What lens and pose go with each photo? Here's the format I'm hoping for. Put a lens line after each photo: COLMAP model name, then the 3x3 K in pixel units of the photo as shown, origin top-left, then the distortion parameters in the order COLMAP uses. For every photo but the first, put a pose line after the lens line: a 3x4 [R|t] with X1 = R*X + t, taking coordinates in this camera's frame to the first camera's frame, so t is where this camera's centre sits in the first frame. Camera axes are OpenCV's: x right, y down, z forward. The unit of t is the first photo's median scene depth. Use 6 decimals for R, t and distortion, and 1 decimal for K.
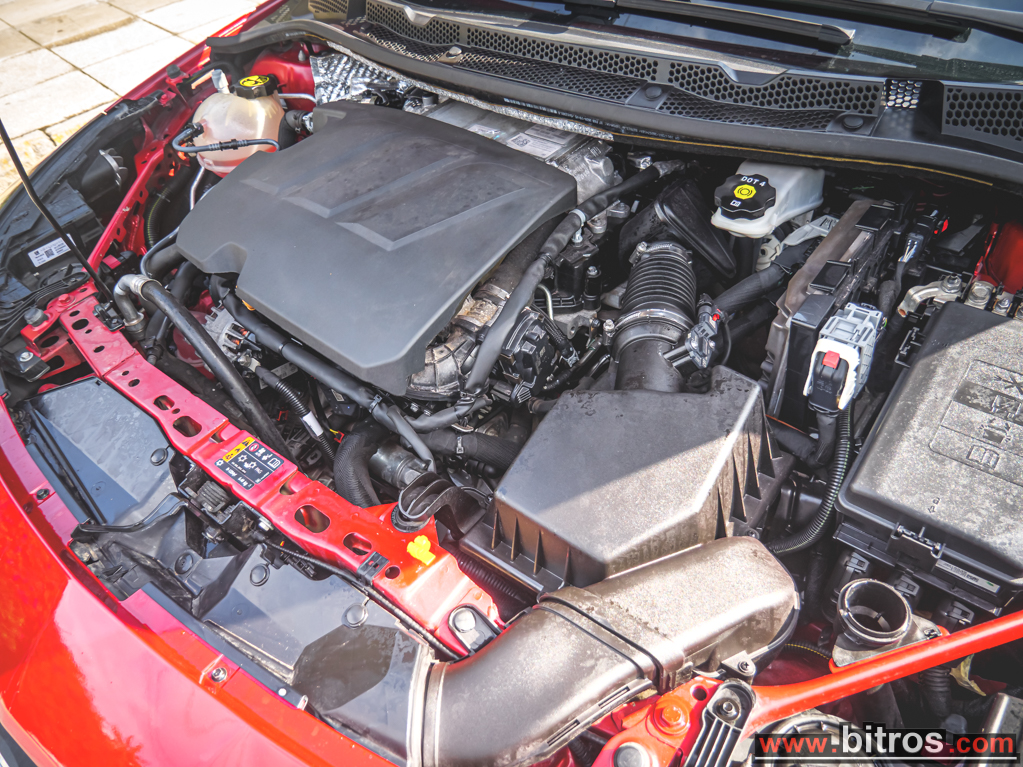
lens RADIAL K [[745.0, 0, 511.5], [0, 745.0, 383.5], [0, 0, 1]] dist [-0.038364, 0.011072]
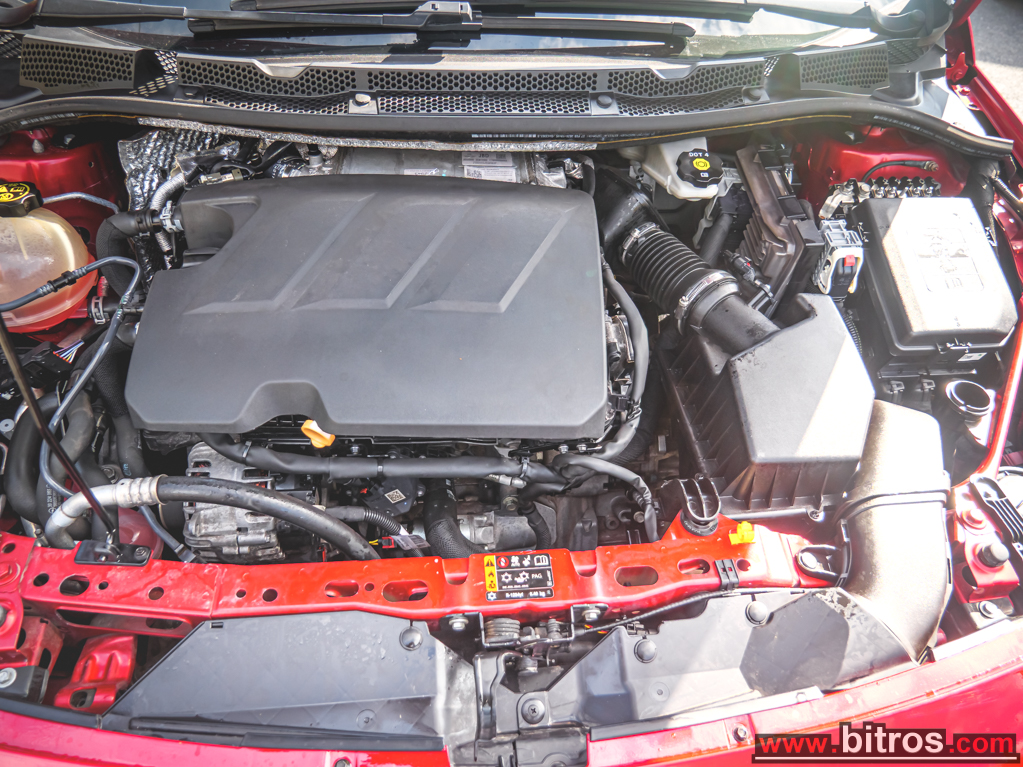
lens RADIAL K [[745.0, 0, 511.5], [0, 745.0, 383.5], [0, 0, 1]] dist [-0.038364, 0.011072]
pose [[0.703450, -0.405285, 0.583868, -0.748527], [0.395946, 0.905670, 0.151621, -0.232524], [-0.590241, 0.124523, 0.797565, 0.240085]]
